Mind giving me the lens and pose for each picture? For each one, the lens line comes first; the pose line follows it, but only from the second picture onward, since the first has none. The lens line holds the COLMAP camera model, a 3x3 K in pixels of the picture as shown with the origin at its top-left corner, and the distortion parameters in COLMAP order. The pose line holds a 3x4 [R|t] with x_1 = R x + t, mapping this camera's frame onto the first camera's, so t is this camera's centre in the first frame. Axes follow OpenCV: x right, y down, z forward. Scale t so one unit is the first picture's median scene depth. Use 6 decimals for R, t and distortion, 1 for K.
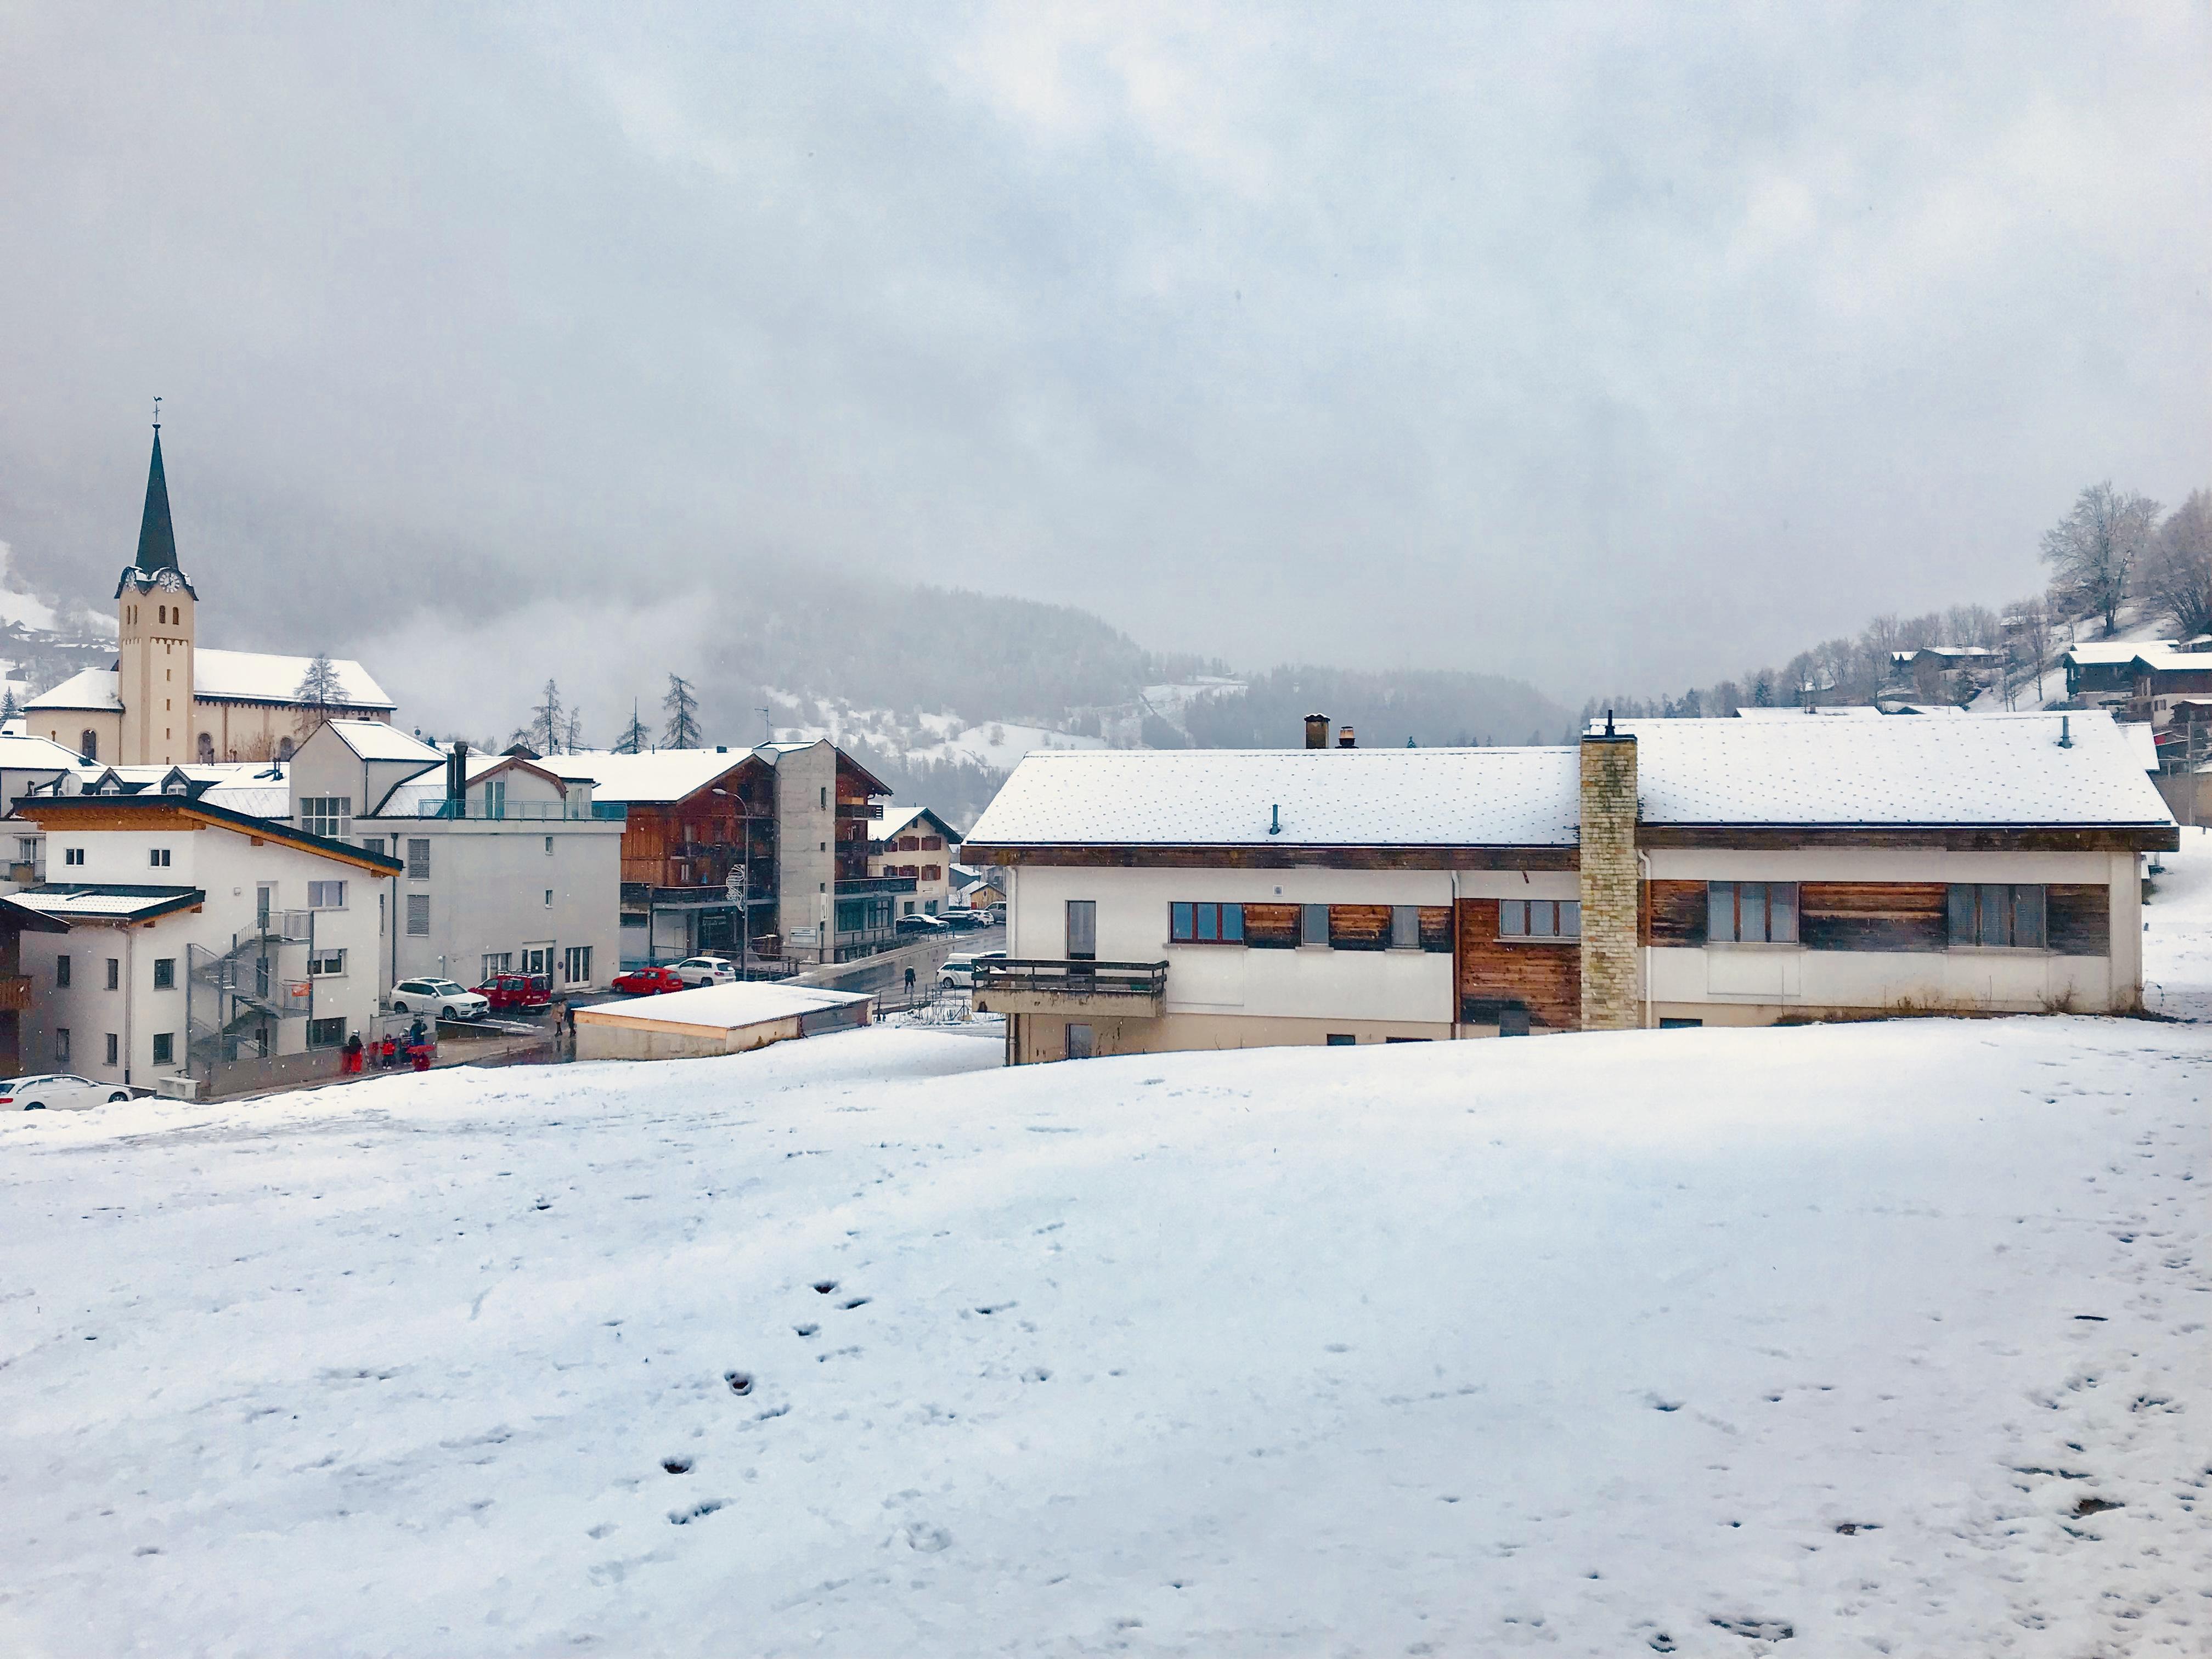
lens RADIAL K [[1781.3, 0, 1106.0], [0, 1781.3, 829.5], [0, 0, 1]] dist [-0.001152, -0.002315]
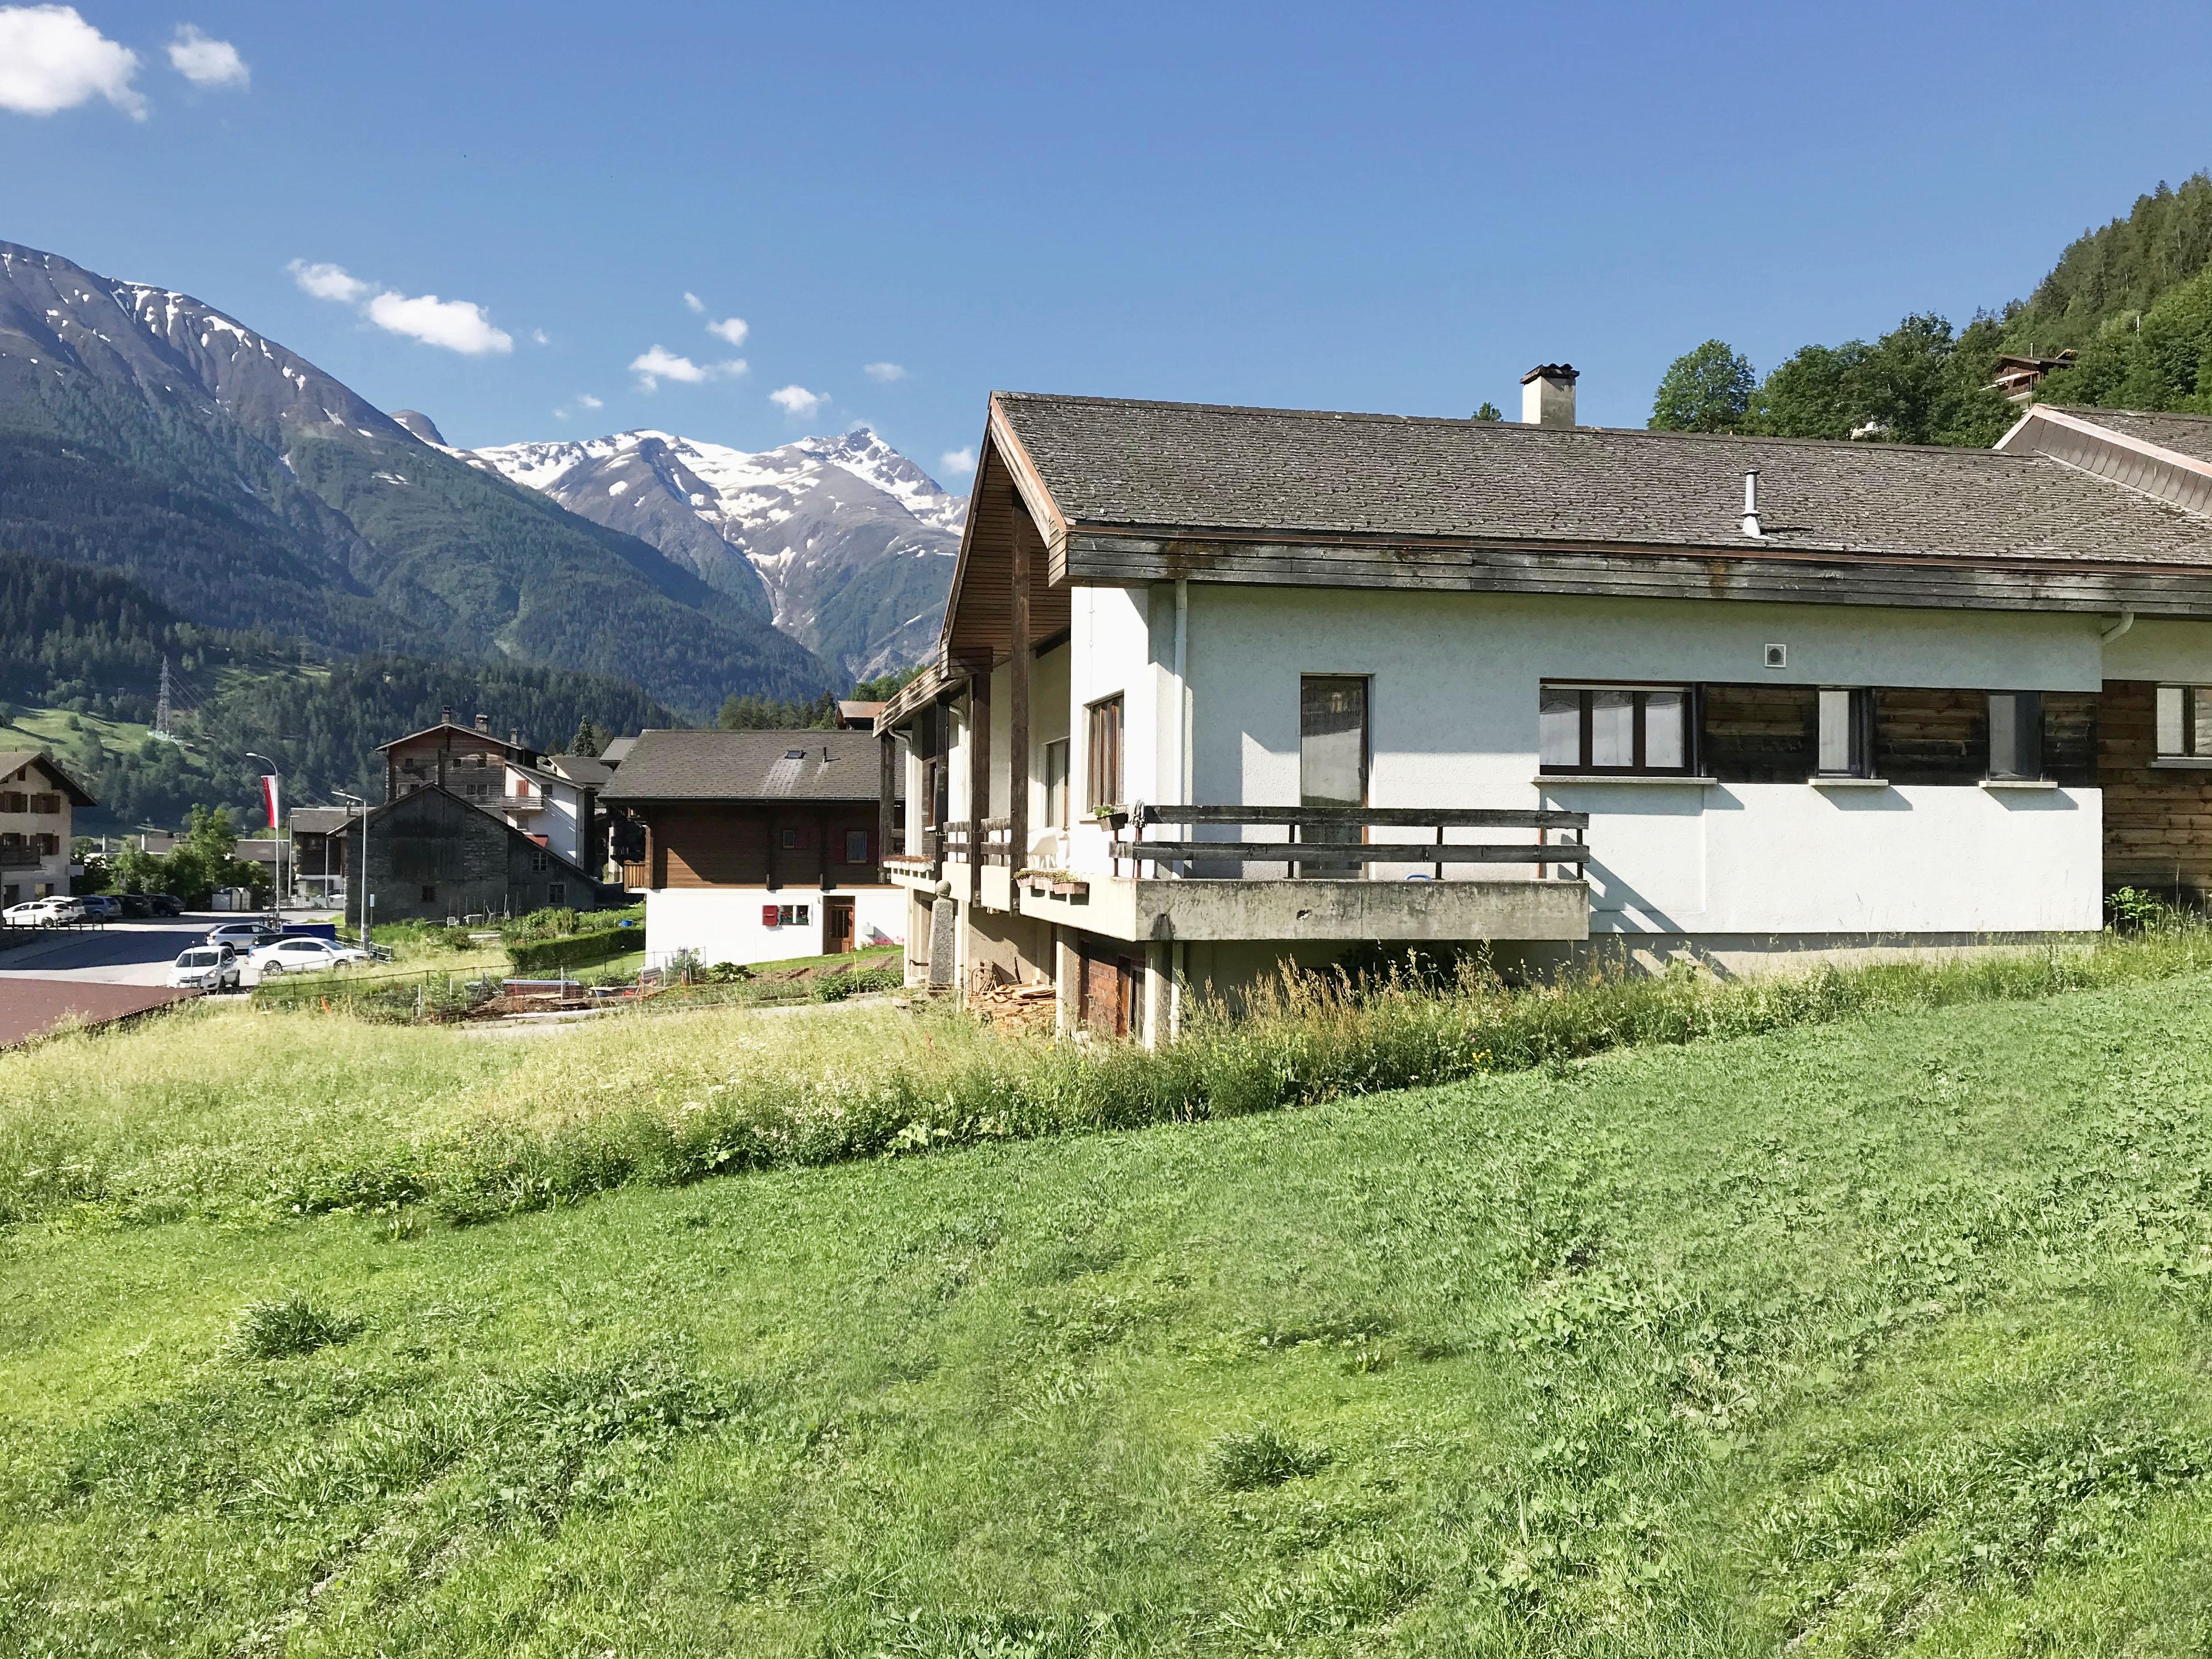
lens RADIAL K [[1781.3, 0, 1106.0], [0, 1781.3, 829.5], [0, 0, 1]] dist [-0.001152, -0.002315]
pose [[0.875142, 0.004094, 0.483848, -0.271904], [-0.001448, 0.999982, -0.005841, 0.081501], [-0.483863, 0.004411, 0.875132, 0.686206]]
